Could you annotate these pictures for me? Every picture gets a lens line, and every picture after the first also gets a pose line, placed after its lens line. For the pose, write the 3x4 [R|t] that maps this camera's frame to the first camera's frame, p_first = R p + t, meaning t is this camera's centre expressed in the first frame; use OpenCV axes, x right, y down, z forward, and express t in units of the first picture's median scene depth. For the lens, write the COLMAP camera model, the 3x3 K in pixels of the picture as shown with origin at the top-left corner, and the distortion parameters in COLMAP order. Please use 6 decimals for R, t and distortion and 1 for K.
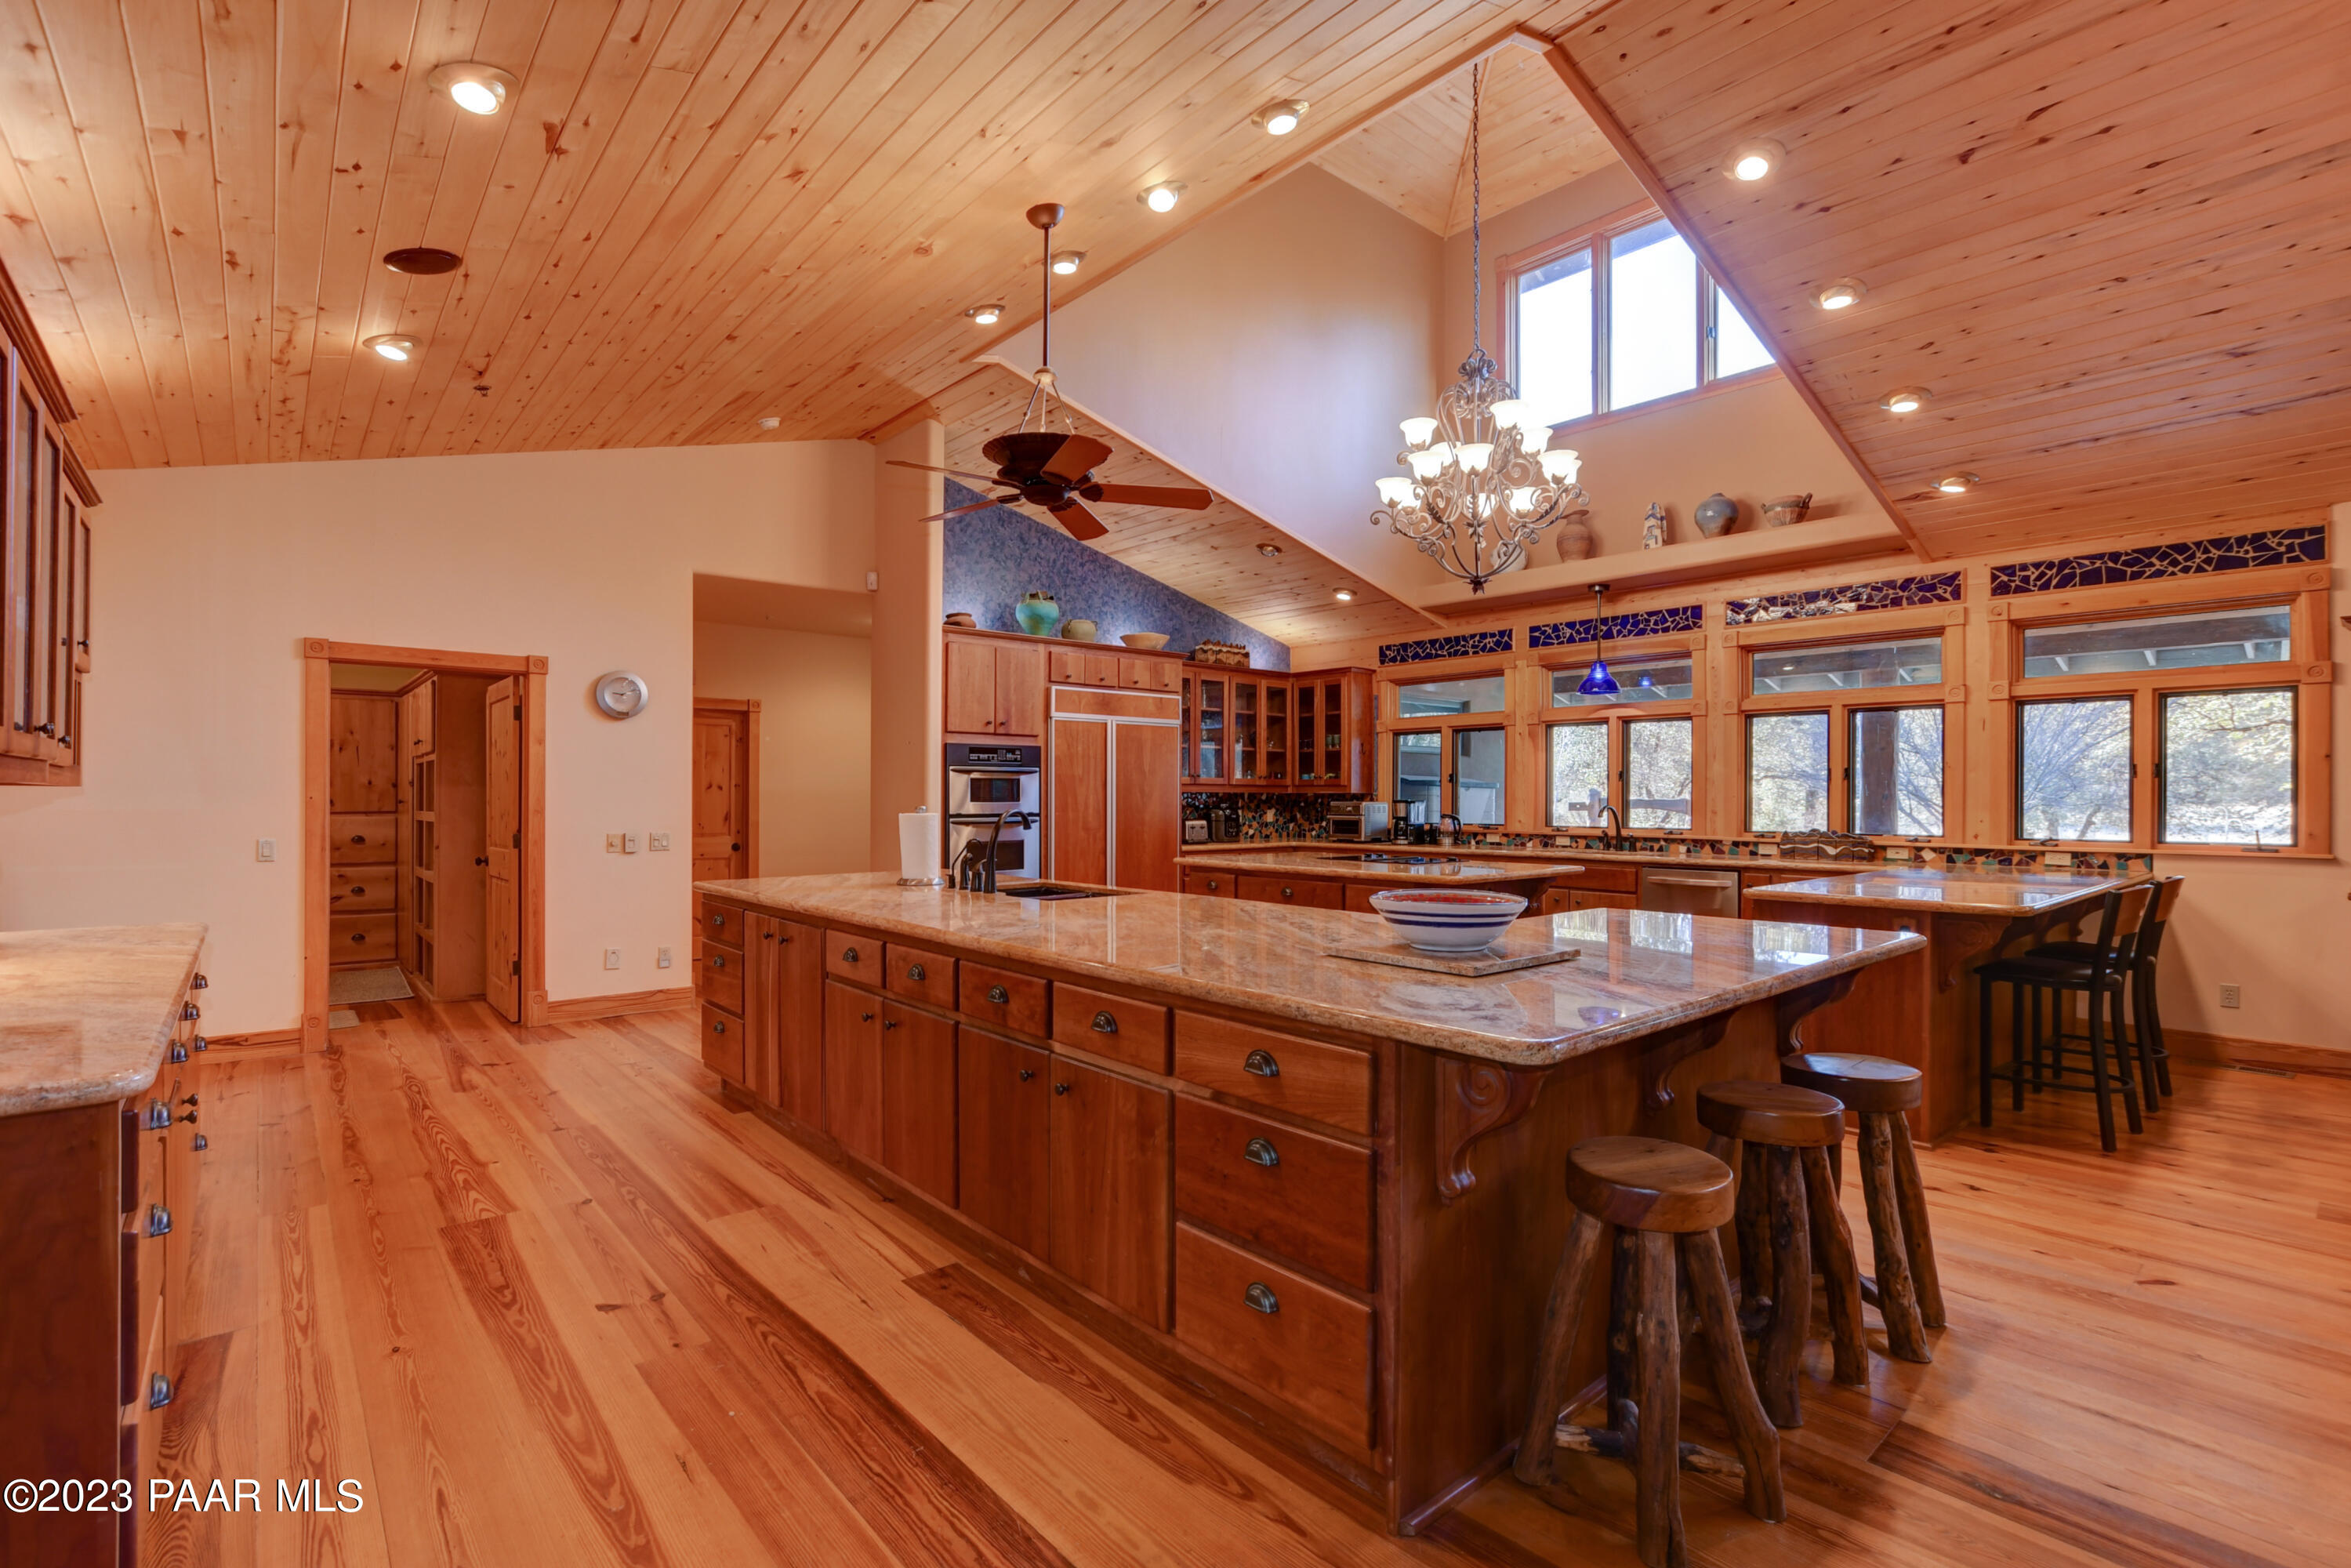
lens RADIAL K [[1073.8, 0, 1159.8], [0, 1073.8, 810.3], [0, 0, 1]] dist [-0.017558, 0.002373]
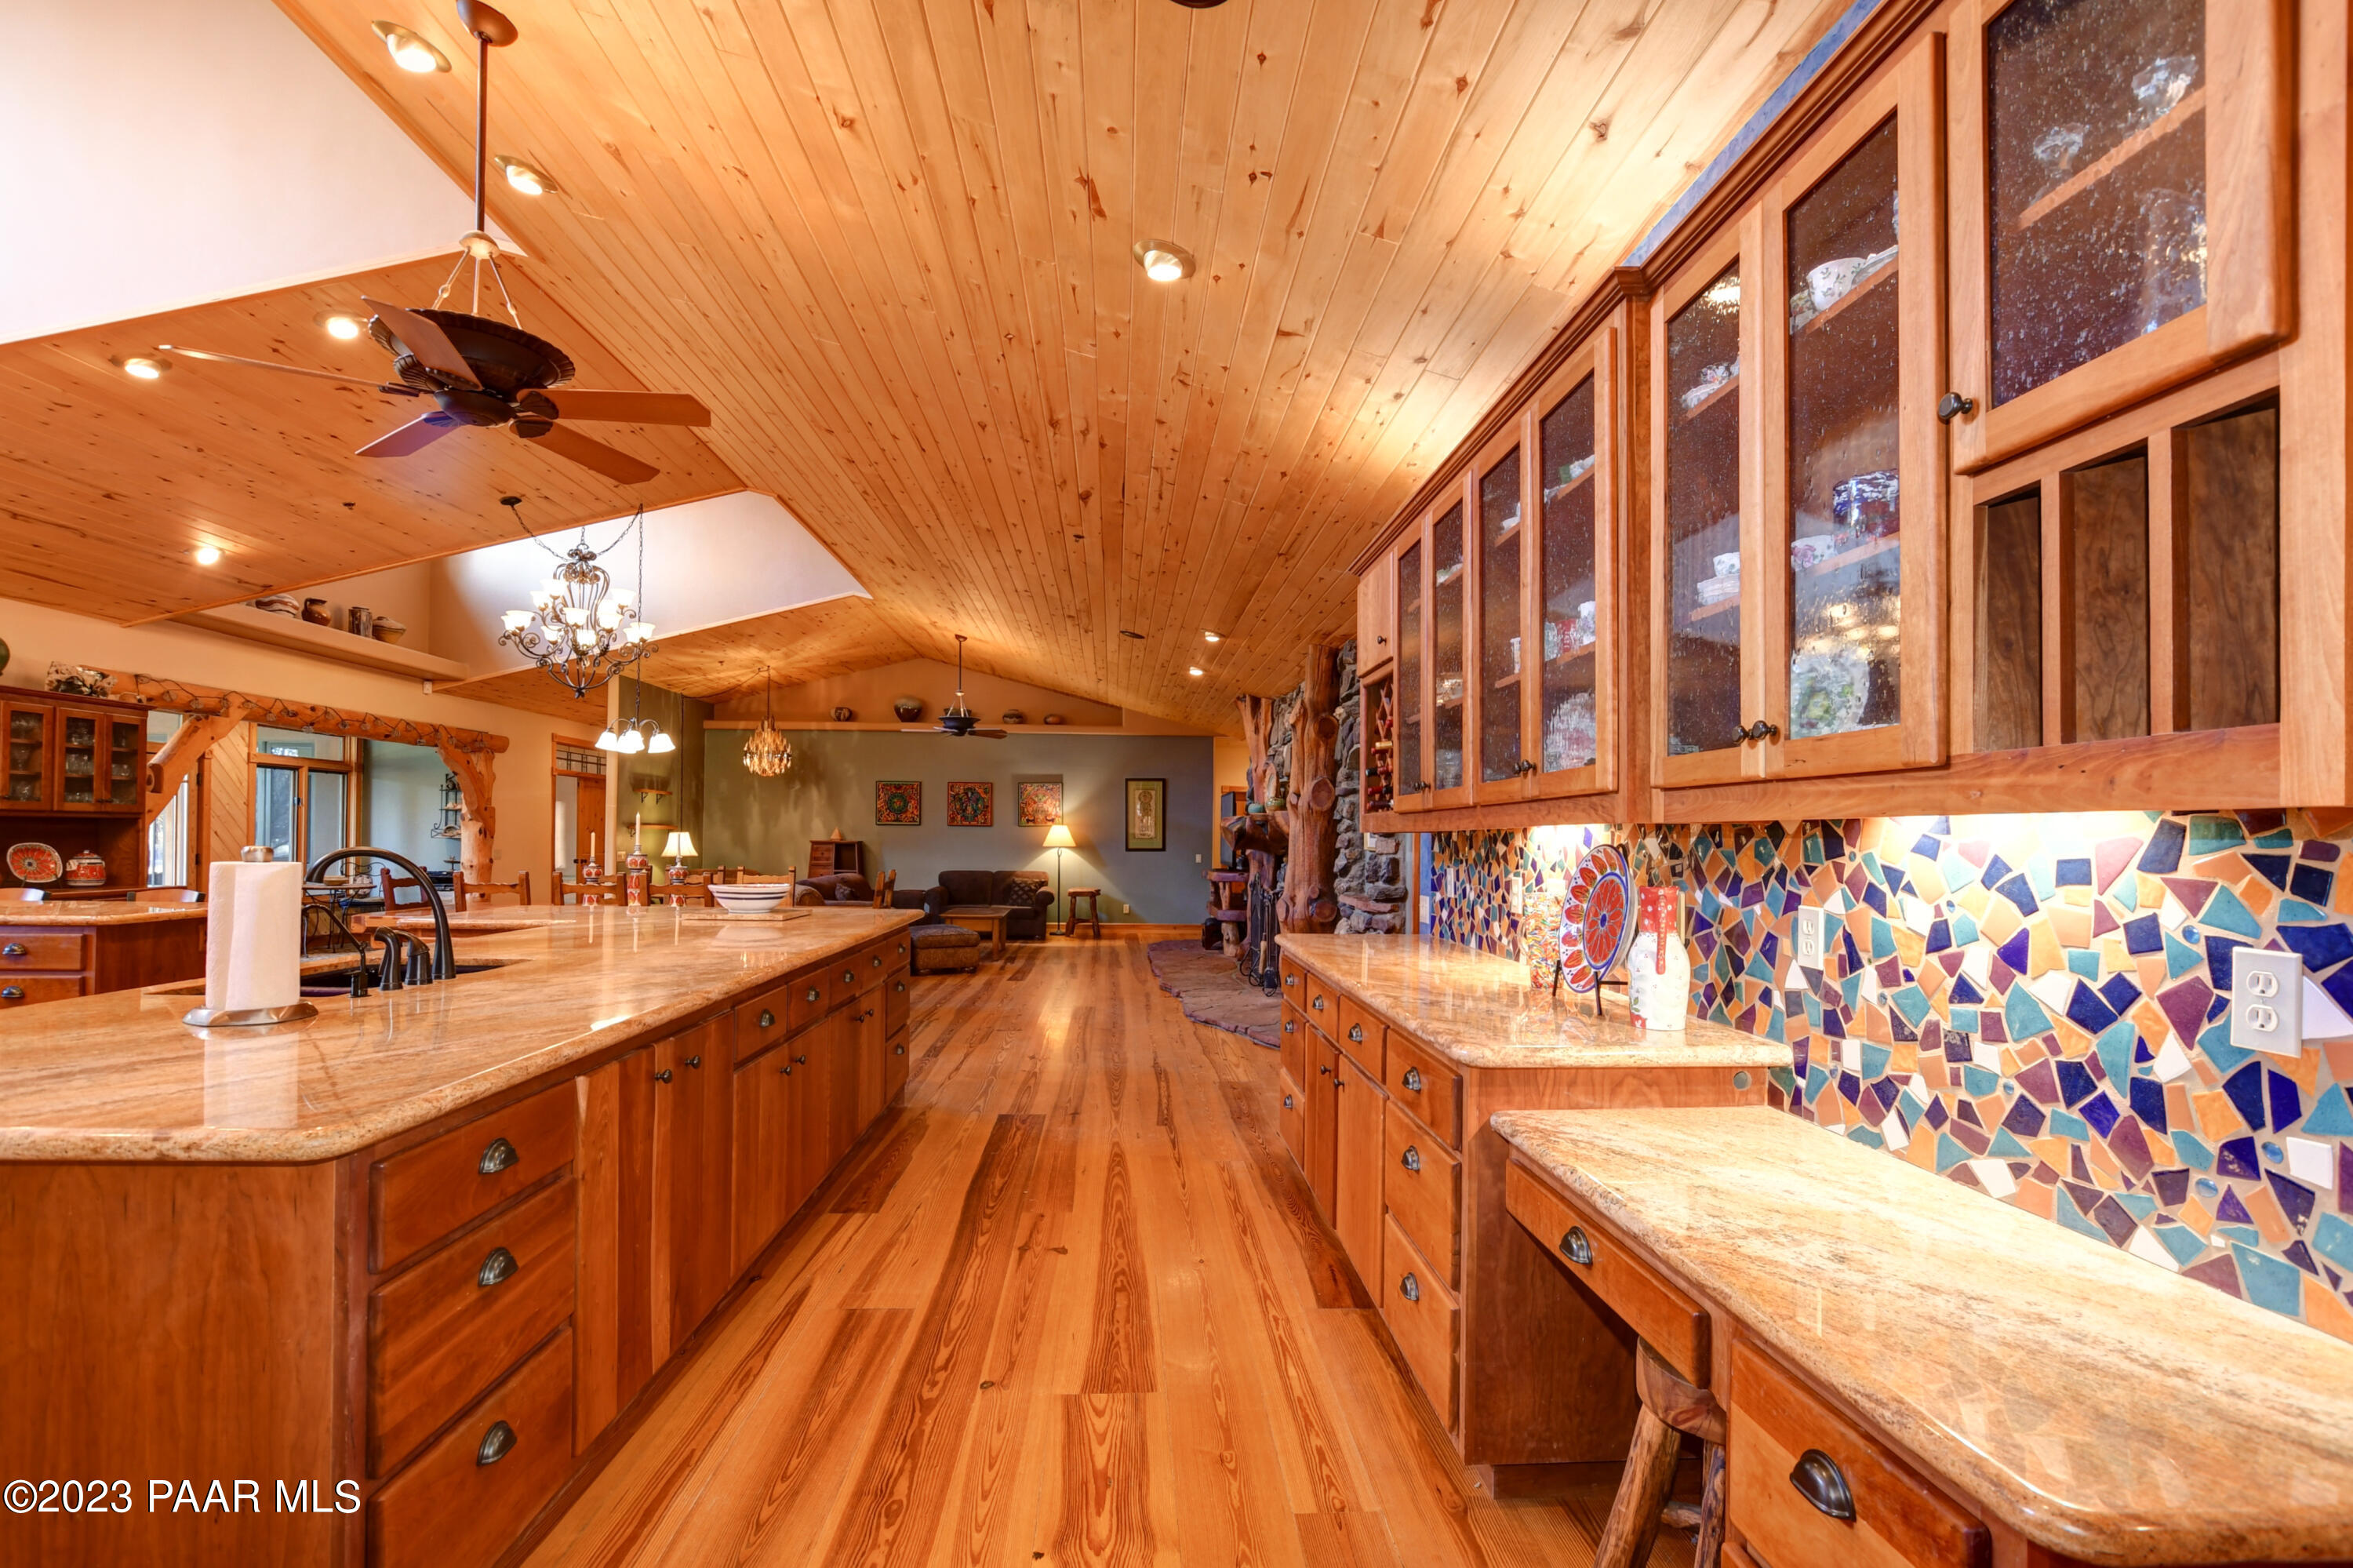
lens RADIAL K [[1074.7, 0, 1180.2], [0, 1074.7, 815.3], [0, 0, 1]] dist [-0.017558, 0.002373]
pose [[-0.799721, 0.003261, 0.600364, -0.506002], [-0.004408, 0.999926, -0.011302, -0.008578], [-0.600356, -0.011685, -0.799647, 0.703879]]
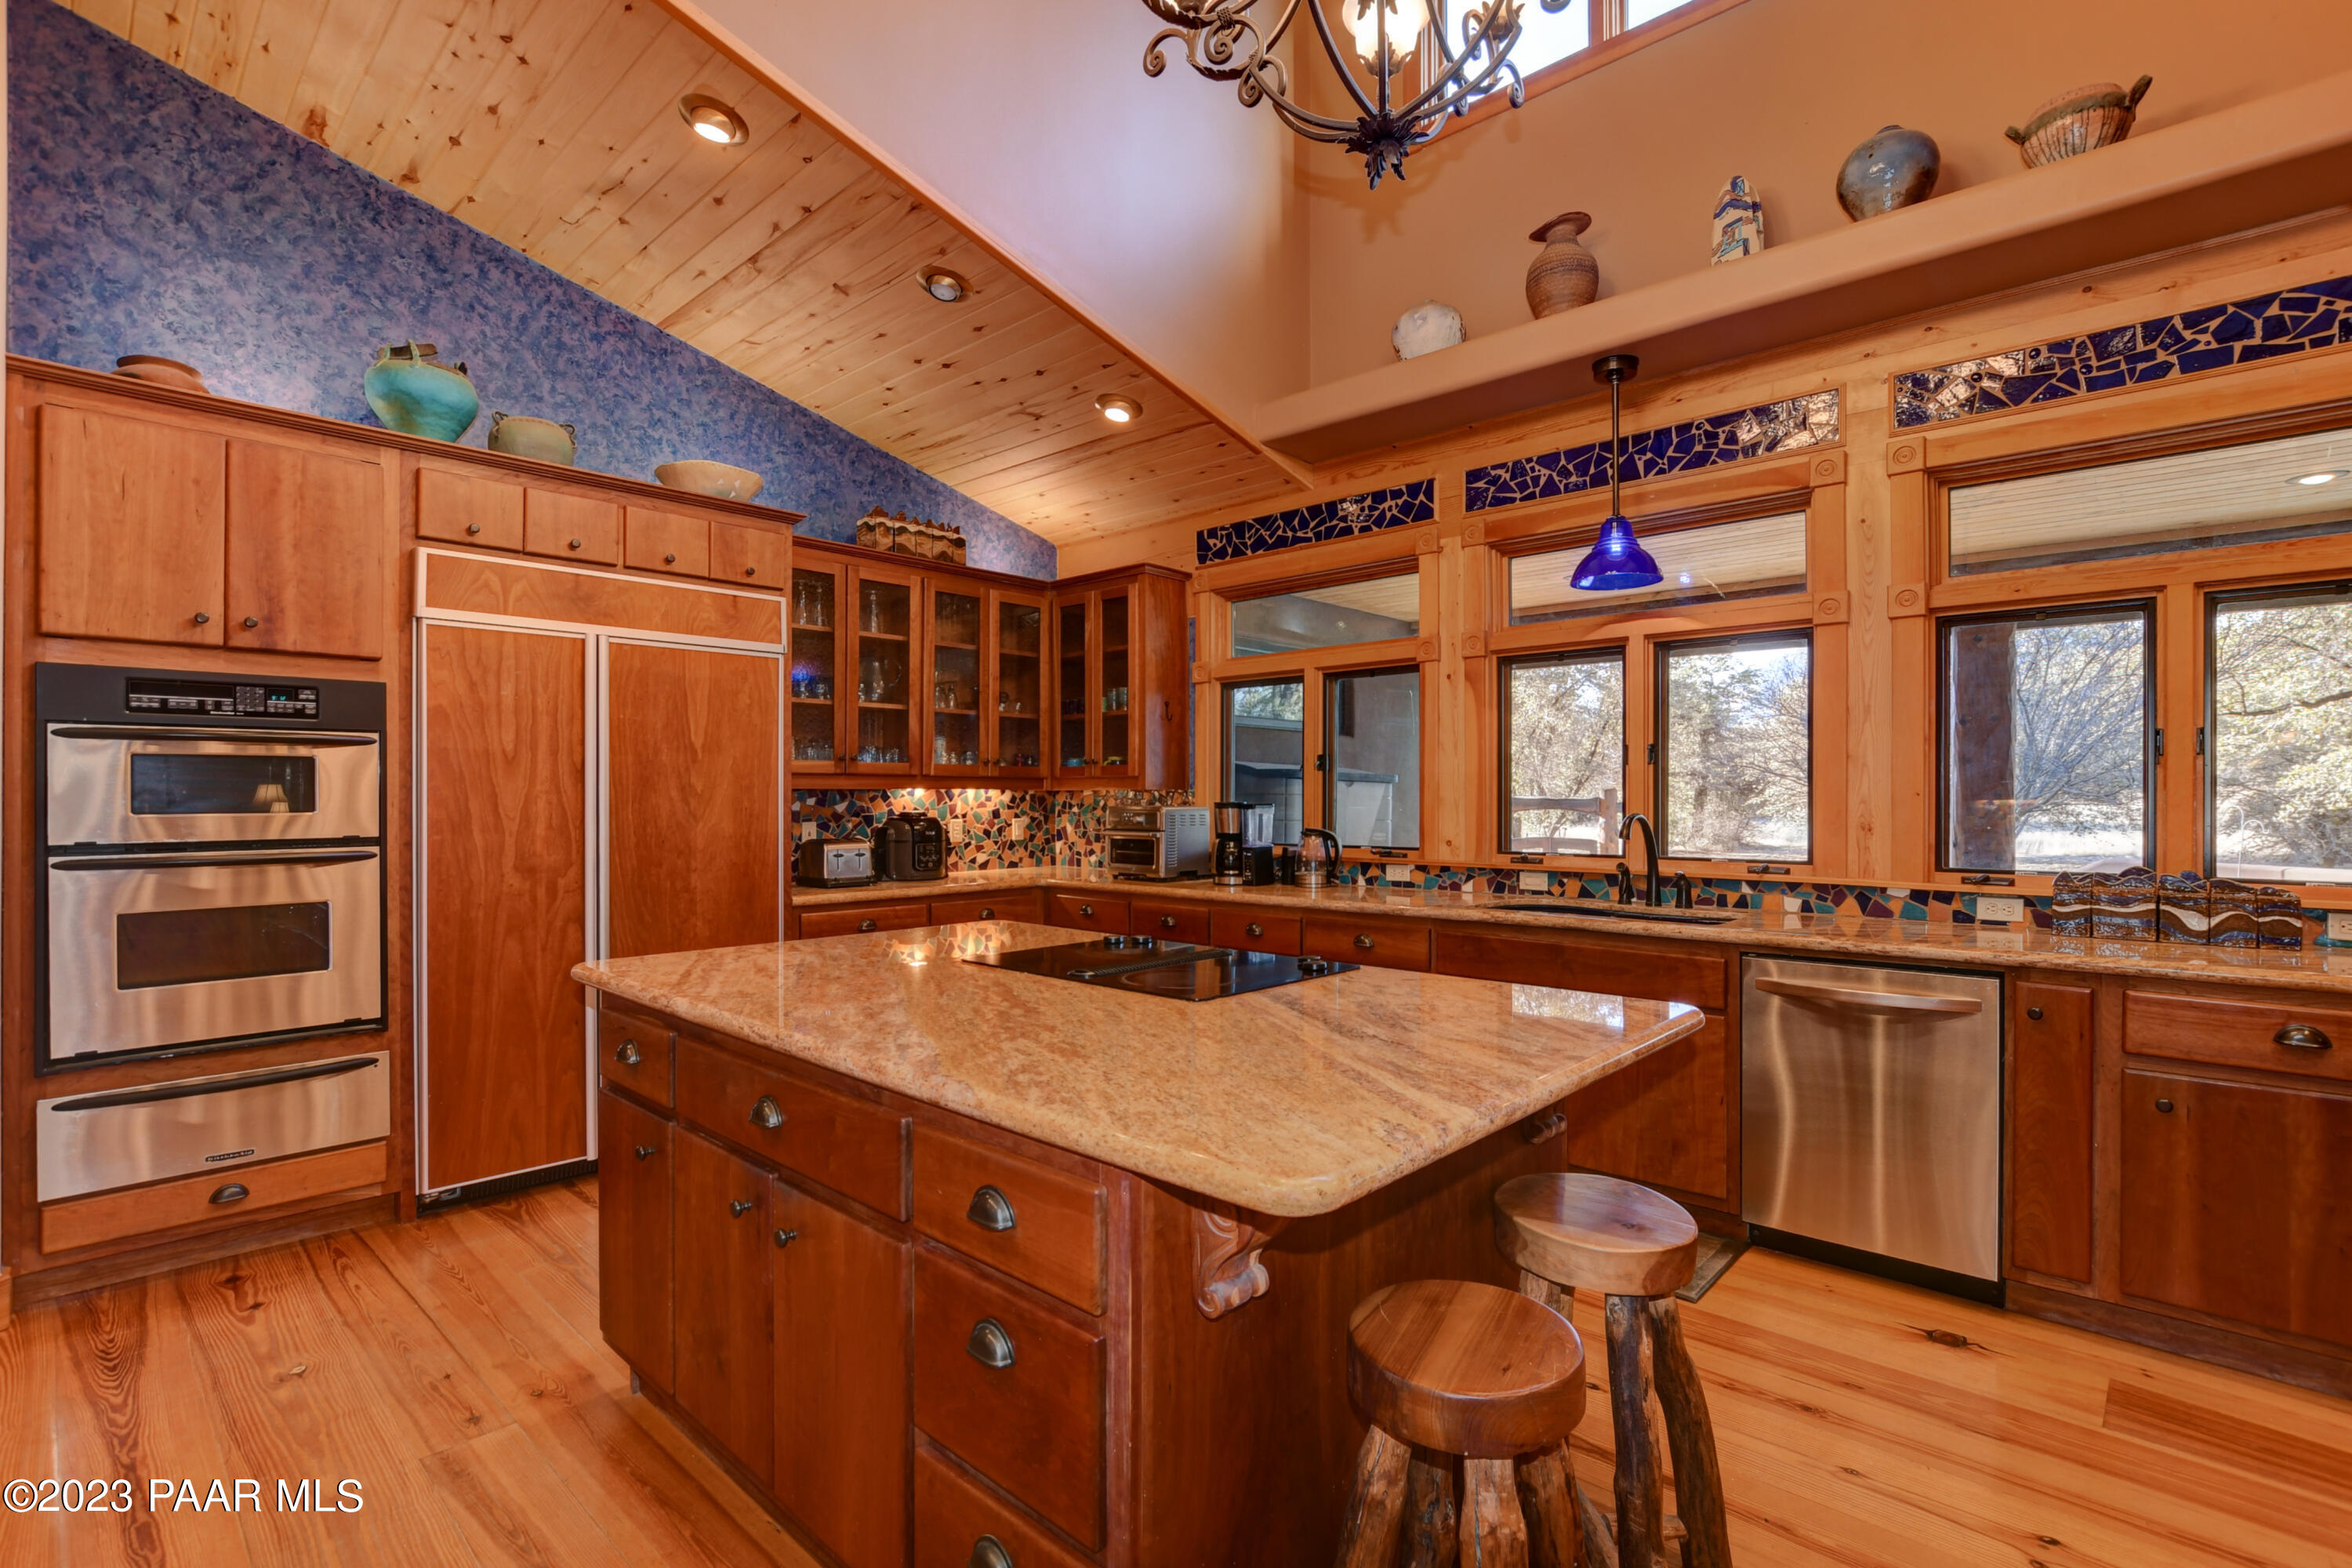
lens RADIAL K [[1074.2, 0, 1162.8], [0, 1074.2, 800.8], [0, 0, 1]] dist [-0.017558, 0.002373]
pose [[0.994212, -0.003329, 0.107384, 0.156960], [0.004166, 0.999963, -0.007570, -0.008140], [-0.107355, 0.007974, 0.994189, 0.550715]]
